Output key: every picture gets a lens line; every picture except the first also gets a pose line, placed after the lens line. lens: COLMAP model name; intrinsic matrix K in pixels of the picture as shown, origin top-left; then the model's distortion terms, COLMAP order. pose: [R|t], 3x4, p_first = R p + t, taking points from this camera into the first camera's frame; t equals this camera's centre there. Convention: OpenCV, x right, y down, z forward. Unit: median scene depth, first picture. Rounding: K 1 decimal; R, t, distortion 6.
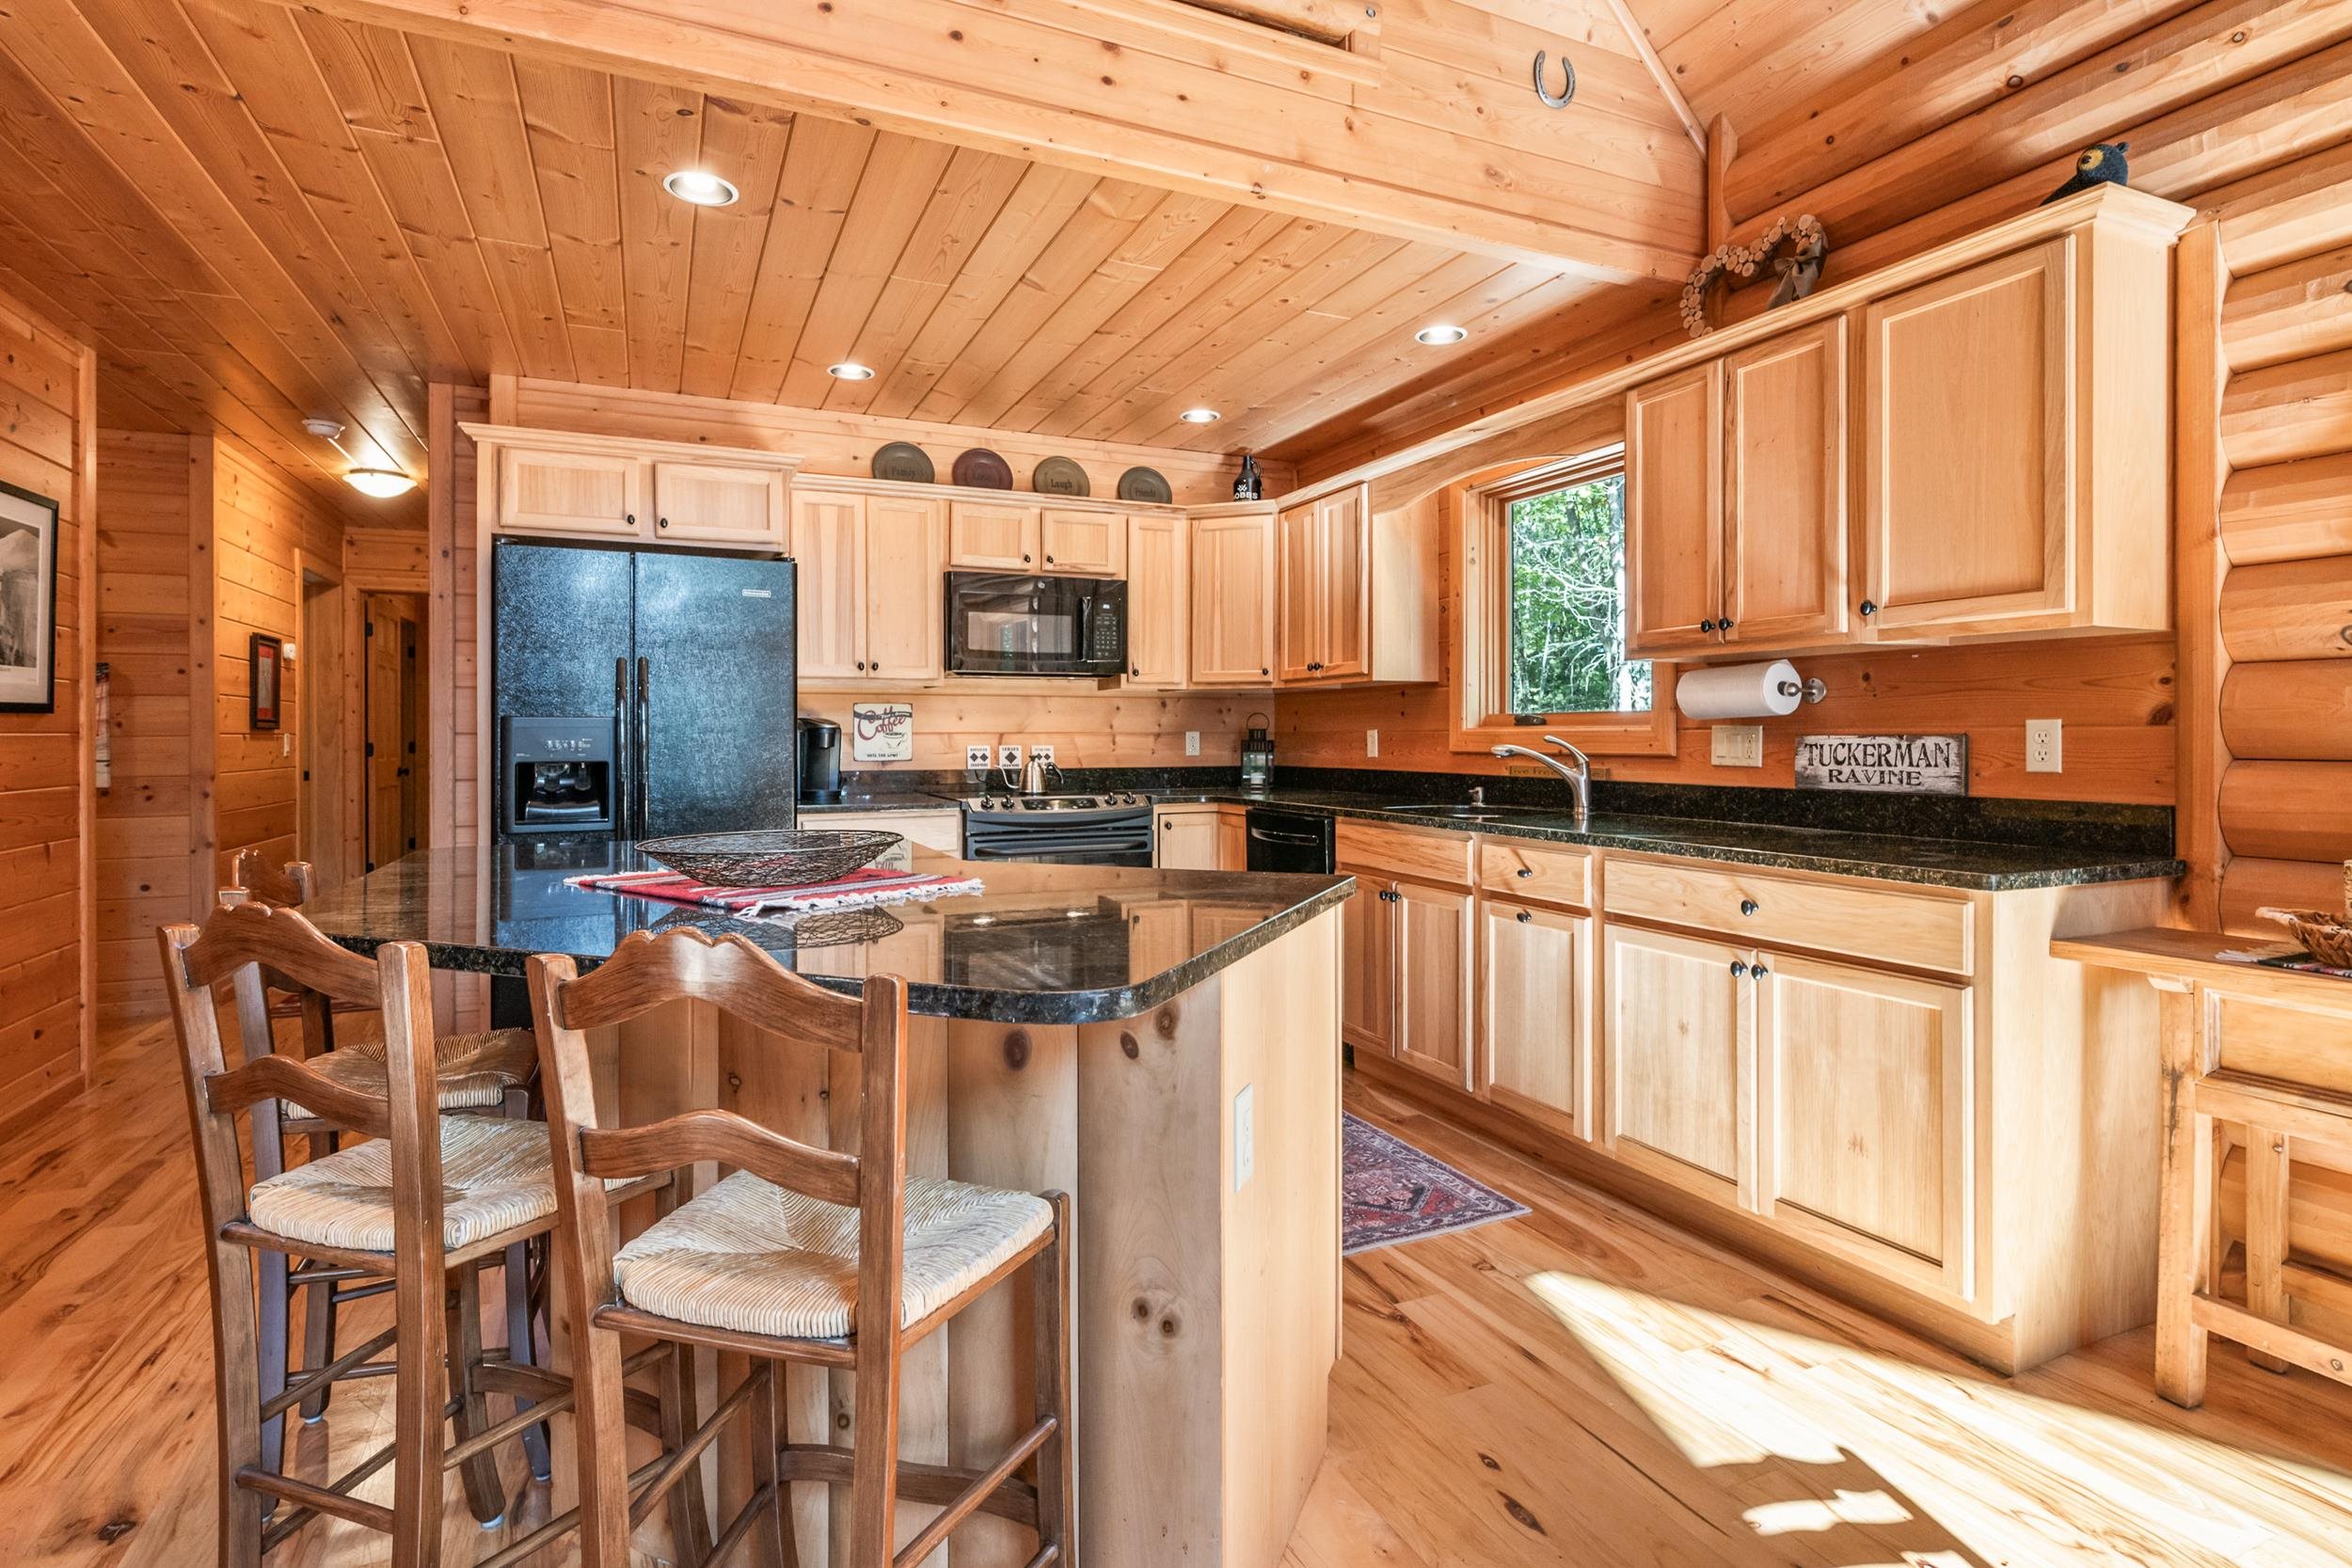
lens RADIAL K [[1160.7, 0, 1169.5], [0, 1160.7, 744.6], [0, 0, 1]] dist [0.001210, 0.000053]
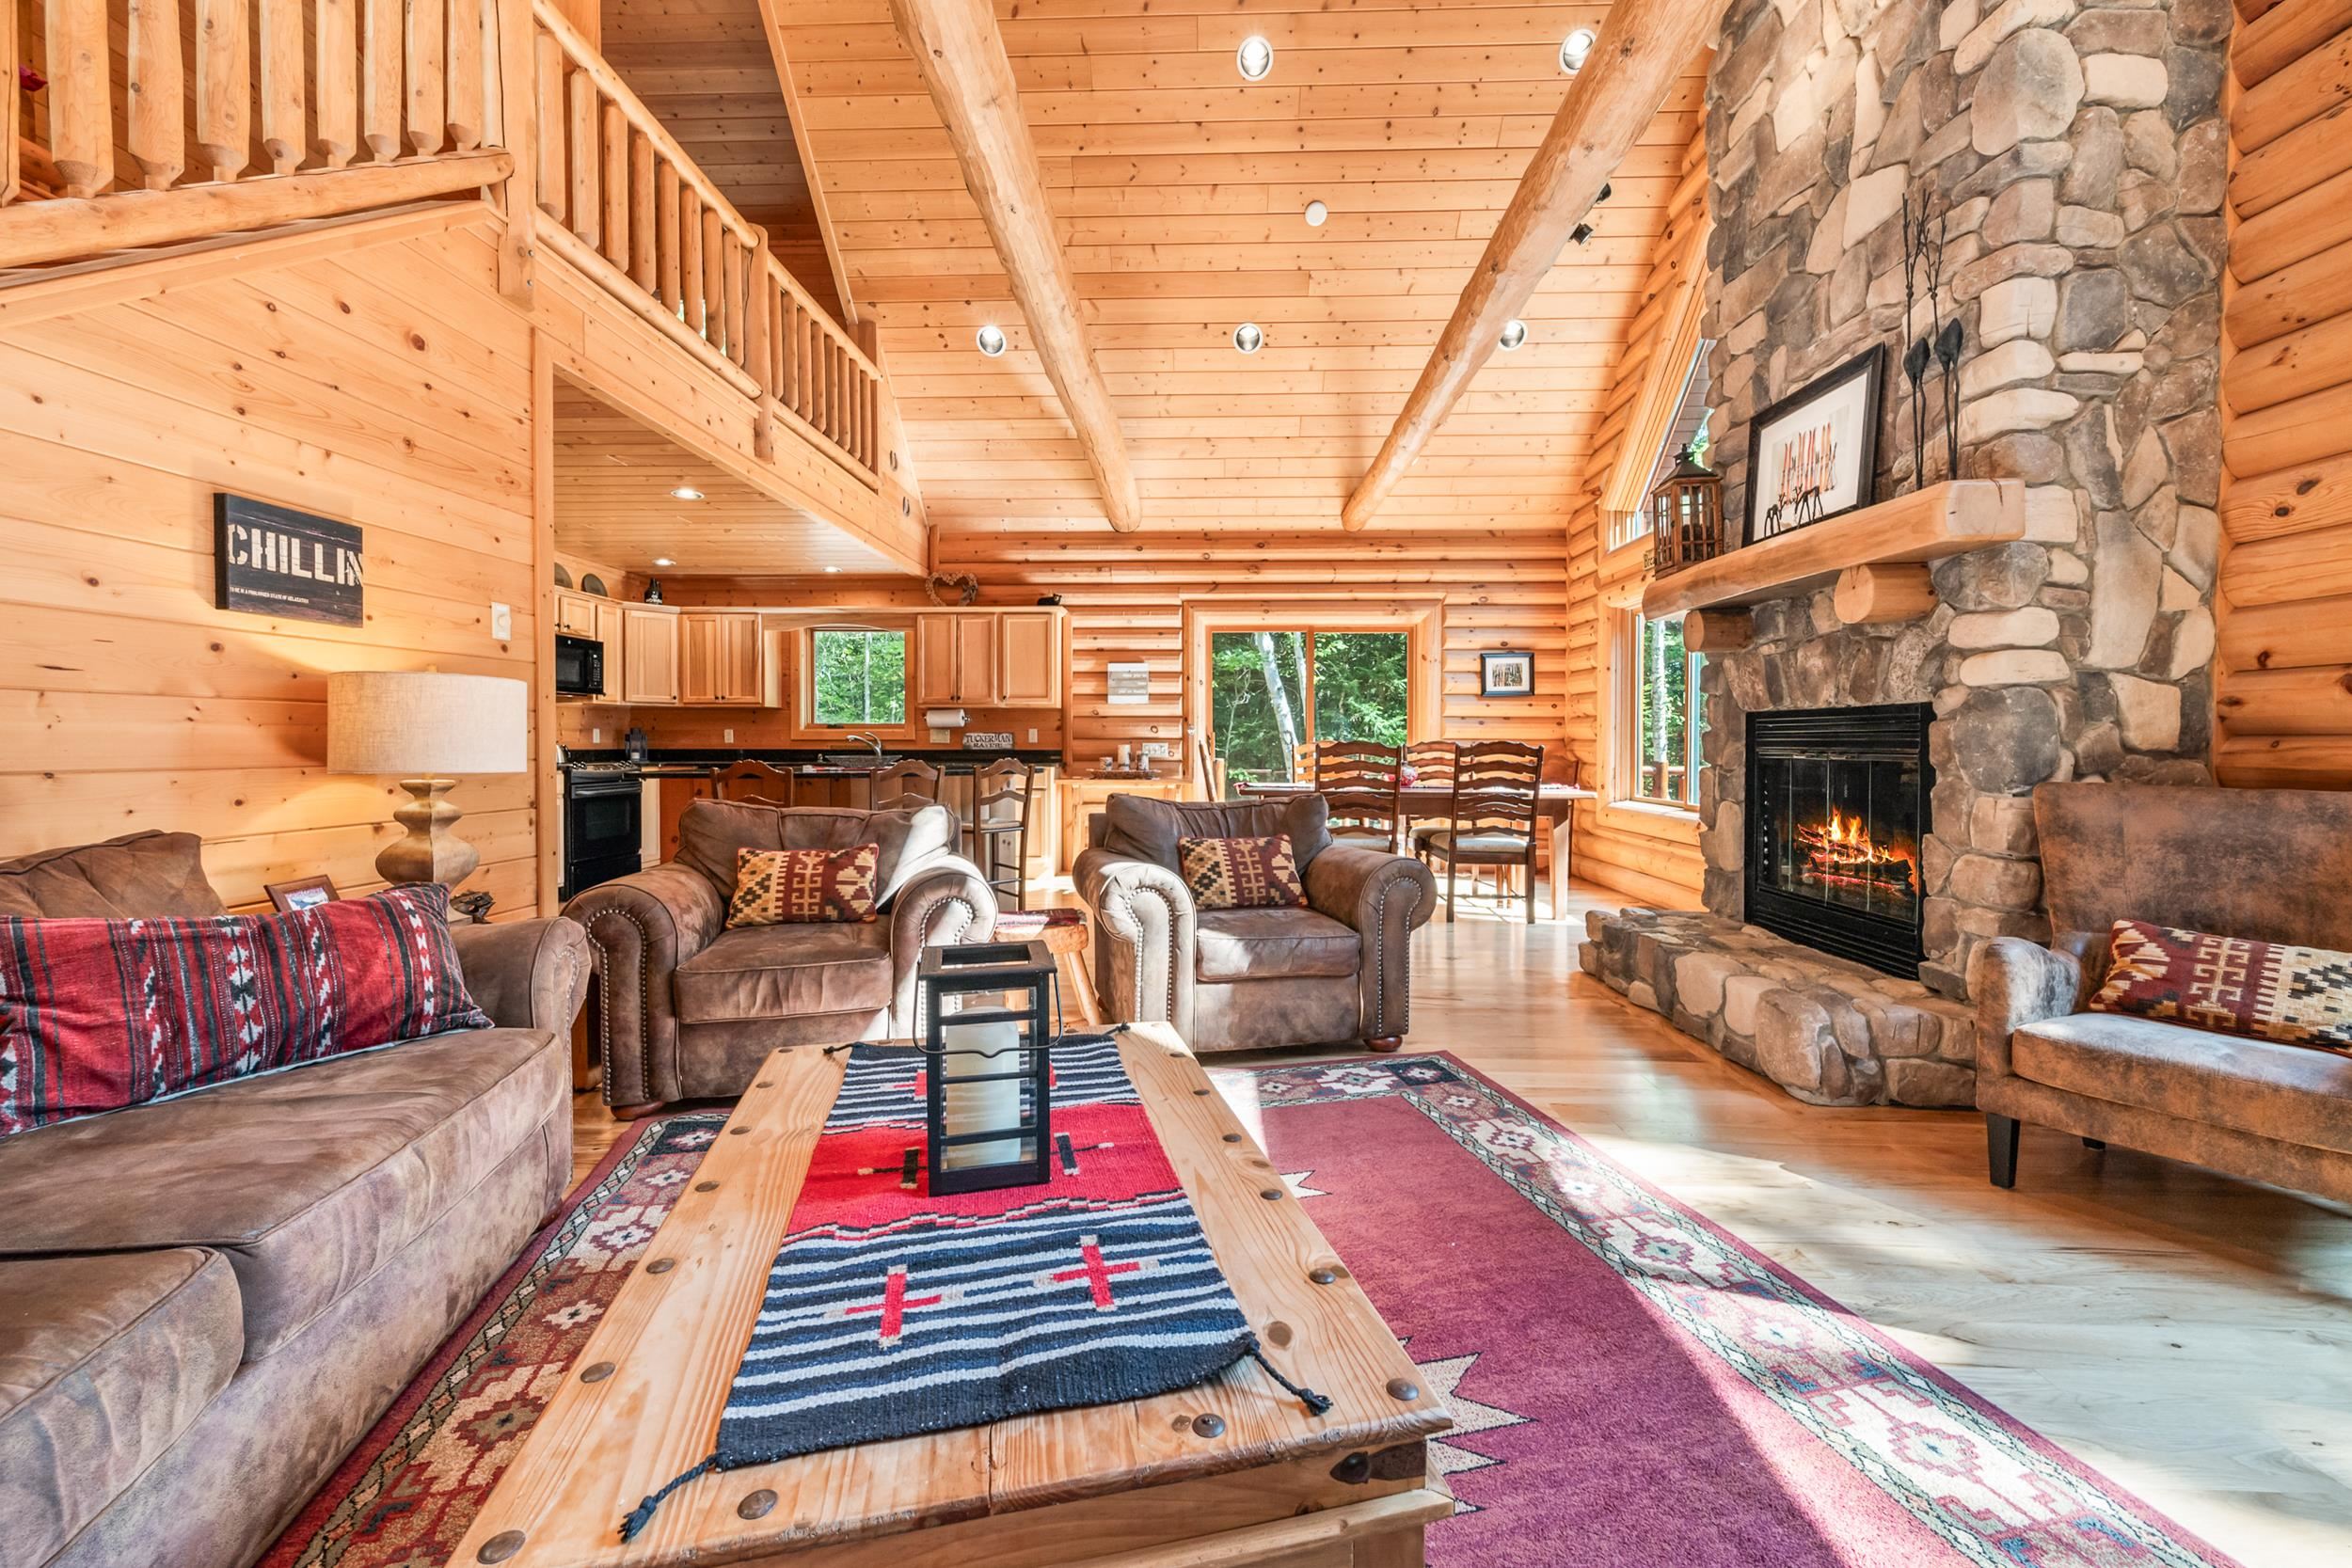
lens RADIAL K [[911.7, 0, 1190.5], [0, 911.7, 760.5], [0, 0, 1]] dist [0.012219, -0.000083]
pose [[0.434491, -0.013511, 0.900575, -0.954203], [0.003873, 0.999906, 0.013132, 0.024956], [-0.900668, -0.002218, 0.434502, -0.427661]]
